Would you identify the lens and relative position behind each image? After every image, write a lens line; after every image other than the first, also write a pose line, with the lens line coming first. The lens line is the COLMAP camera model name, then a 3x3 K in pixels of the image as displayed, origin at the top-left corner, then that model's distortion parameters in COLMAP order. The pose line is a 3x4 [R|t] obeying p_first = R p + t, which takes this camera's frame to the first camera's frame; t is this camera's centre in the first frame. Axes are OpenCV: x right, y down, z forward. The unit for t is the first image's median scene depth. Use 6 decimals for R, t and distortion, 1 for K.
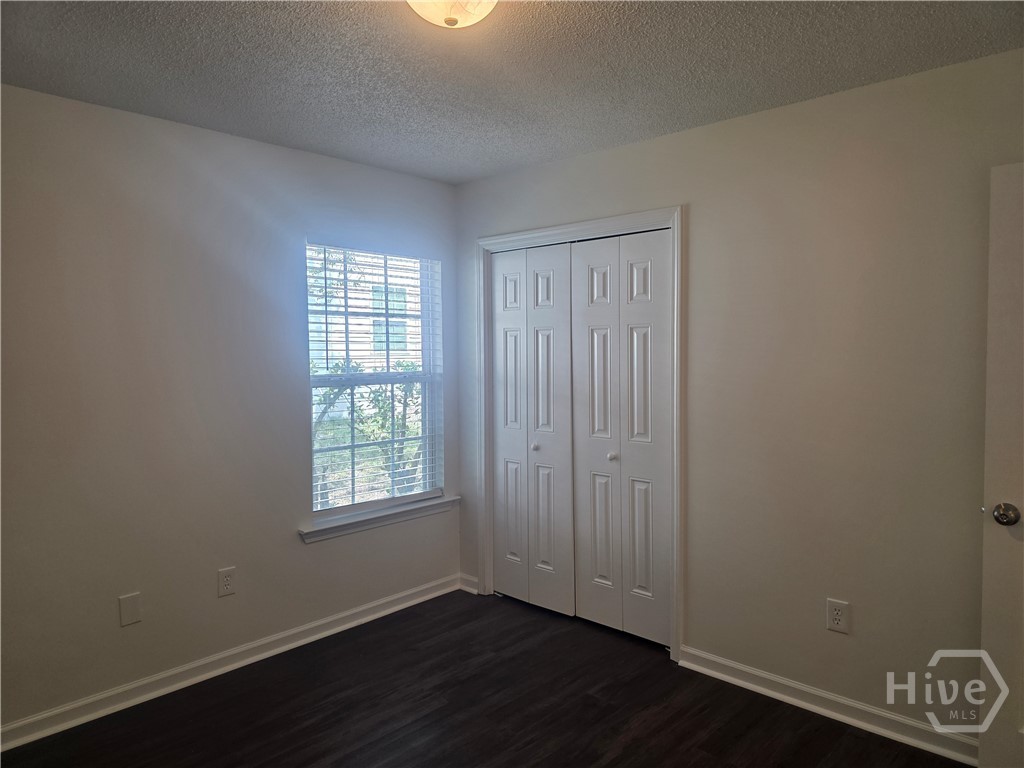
lens RADIAL K [[687.1, 0, 520.0], [0, 687.1, 383.9], [0, 0, 1]] dist [0.071297, -0.065856]
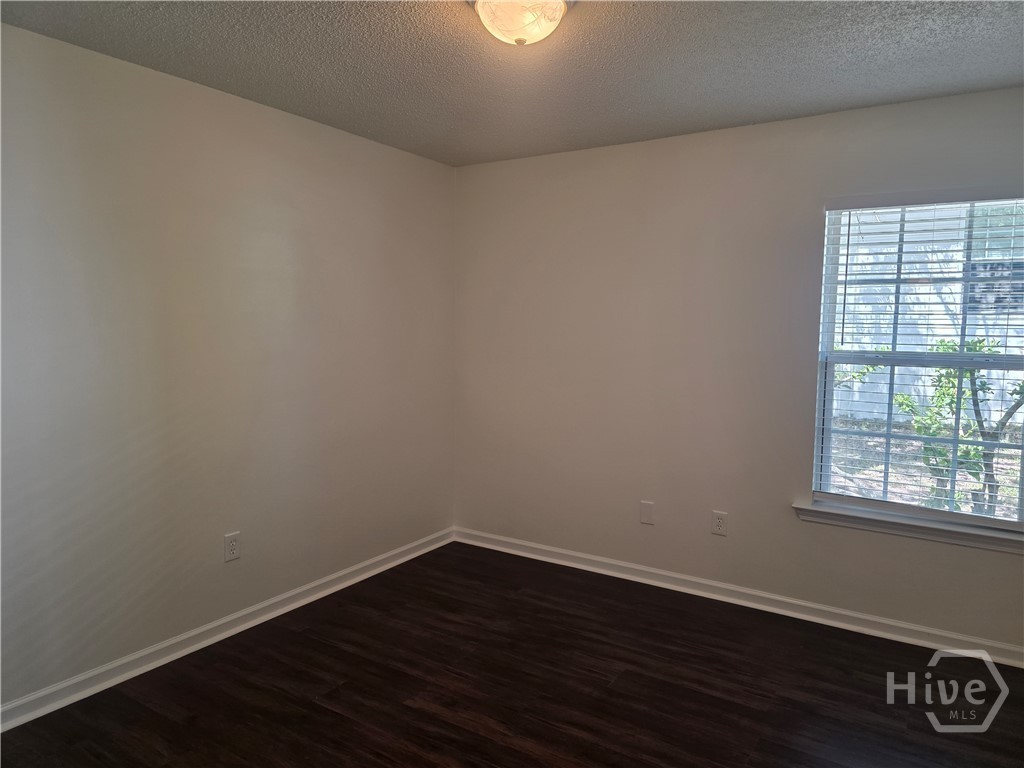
lens RADIAL K [[687.1, 0, 520.0], [0, 687.1, 383.9], [0, 0, 1]] dist [0.071297, -0.065856]
pose [[0.165631, 0.080598, -0.982889, 0.574757], [-0.055222, 0.995849, 0.072355, -0.012117], [0.984640, 0.042293, 0.169394, 0.419292]]
